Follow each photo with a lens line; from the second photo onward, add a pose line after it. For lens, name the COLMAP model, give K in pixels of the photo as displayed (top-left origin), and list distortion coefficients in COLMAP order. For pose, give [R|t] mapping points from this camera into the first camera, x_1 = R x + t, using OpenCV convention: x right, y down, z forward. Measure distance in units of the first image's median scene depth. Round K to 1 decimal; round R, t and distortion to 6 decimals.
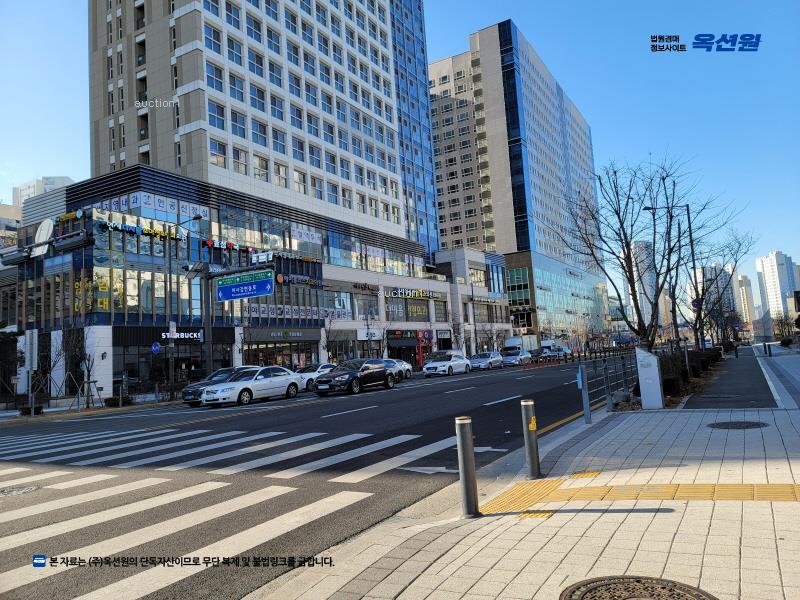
lens RADIAL K [[582.5, 0, 400.0], [0, 582.5, 300.0], [0, 0, 1]] dist [0.114085, -0.110122]
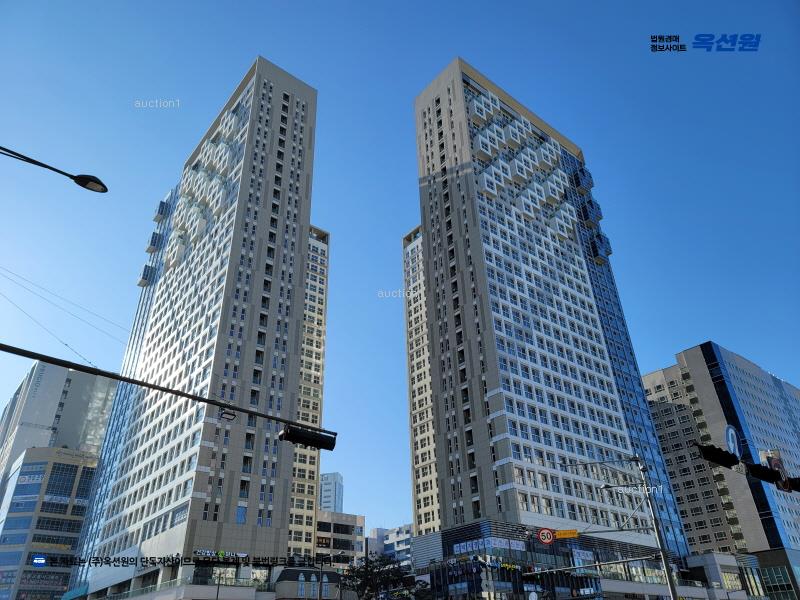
lens RADIAL K [[582.5, 0, 400.0], [0, 582.5, 300.0], [0, 0, 1]] dist [0.114085, -0.110122]
pose [[0.940026, -0.145759, -0.308392, -0.031012], [-0.000822, 0.903132, -0.429362, -0.033158], [0.341102, 0.403864, 0.848848, -0.390627]]
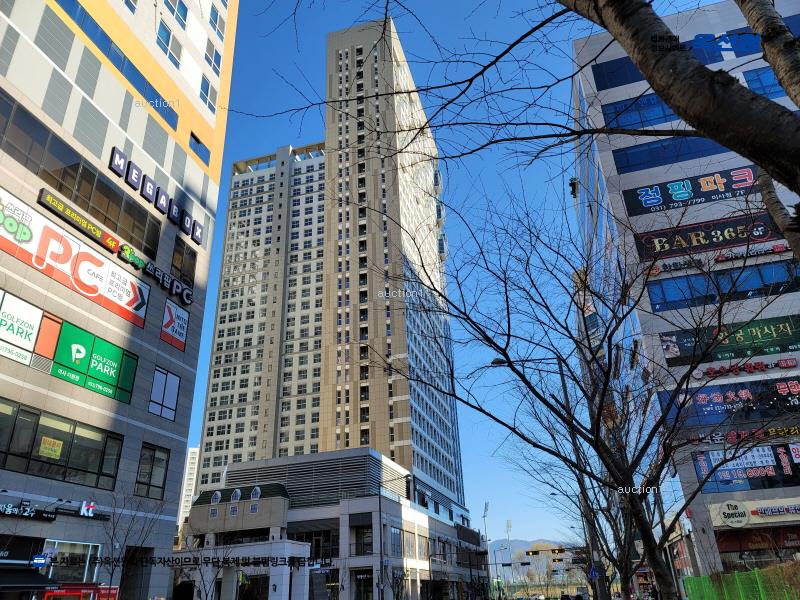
lens RADIAL K [[582.5, 0, 400.0], [0, 582.5, 300.0], [0, 0, 1]] dist [0.114085, -0.110122]
pose [[0.968772, 0.132223, 0.209758, -0.451082], [-0.044487, 0.924914, -0.377565, -0.014095], [-0.243930, 0.356443, 0.901912, -0.417229]]
